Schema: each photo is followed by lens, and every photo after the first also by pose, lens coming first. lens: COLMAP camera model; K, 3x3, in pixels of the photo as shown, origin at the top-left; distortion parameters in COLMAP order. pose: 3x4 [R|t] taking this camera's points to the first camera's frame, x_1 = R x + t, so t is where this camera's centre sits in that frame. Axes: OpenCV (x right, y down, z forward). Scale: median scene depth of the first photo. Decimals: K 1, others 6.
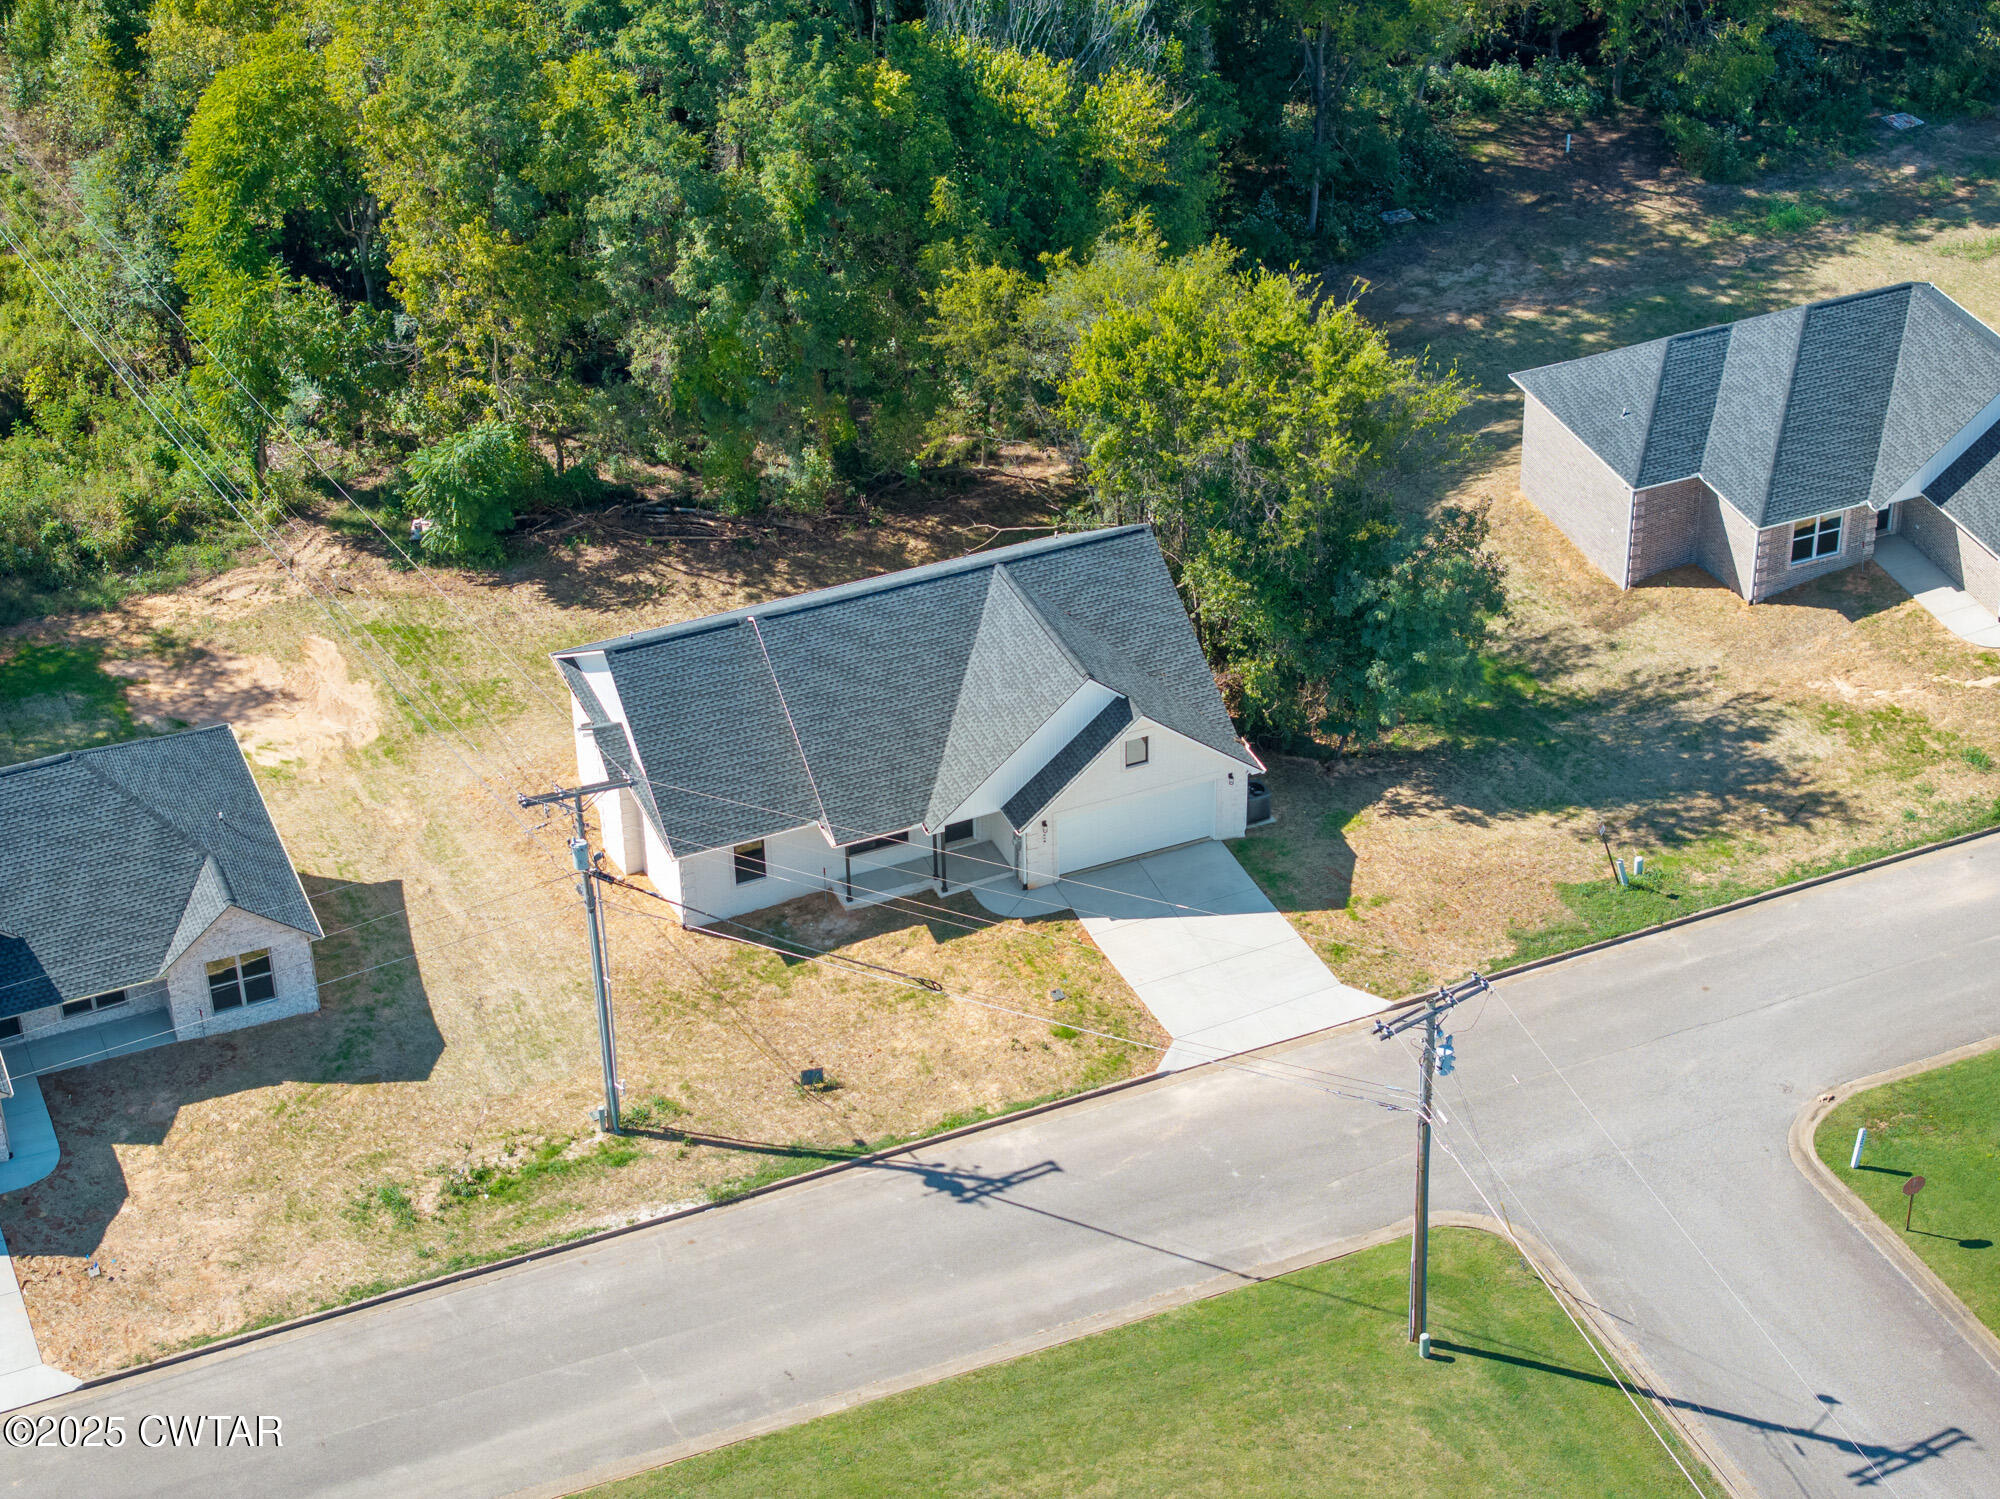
lens RADIAL K [[4059.8, 0, 1000.0], [0, 4059.8, 749.5], [0, 0, 1]] dist [-0.067393, 0.171497]
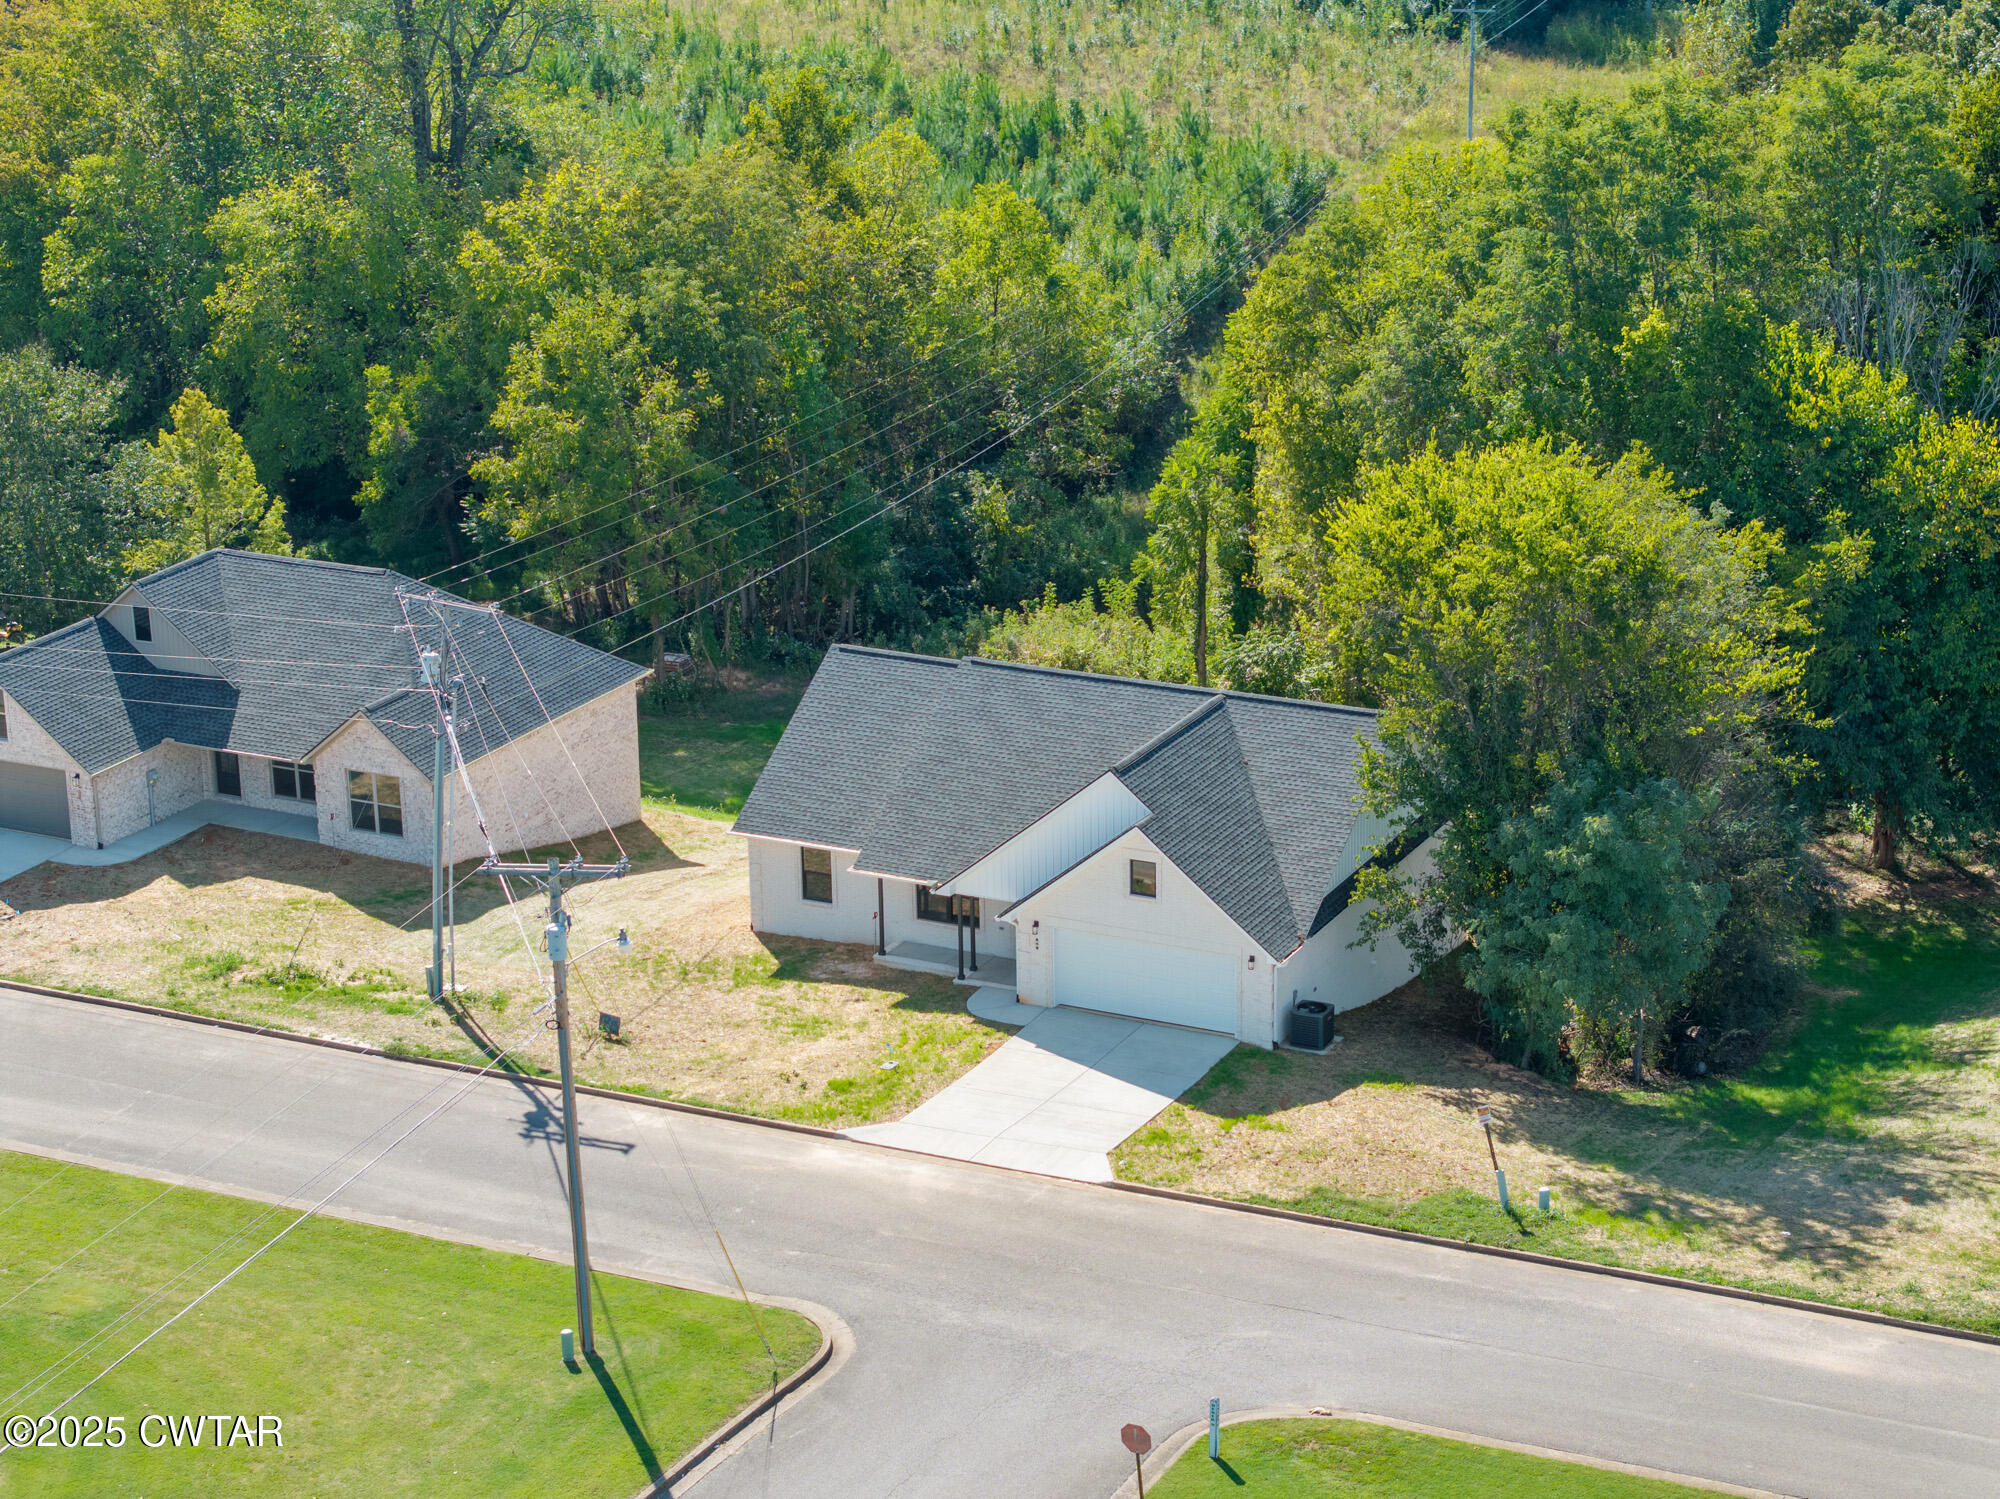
lens RADIAL K [[4059.8, 0, 1000.0], [0, 4059.8, 749.5], [0, 0, 1]] dist [-0.067393, 0.171497]
pose [[0.656121, 0.249444, -0.712238, 0.612996], [-0.423209, 0.903038, -0.073597, 0.050977], [0.624820, 0.349714, 0.698069, 0.363017]]
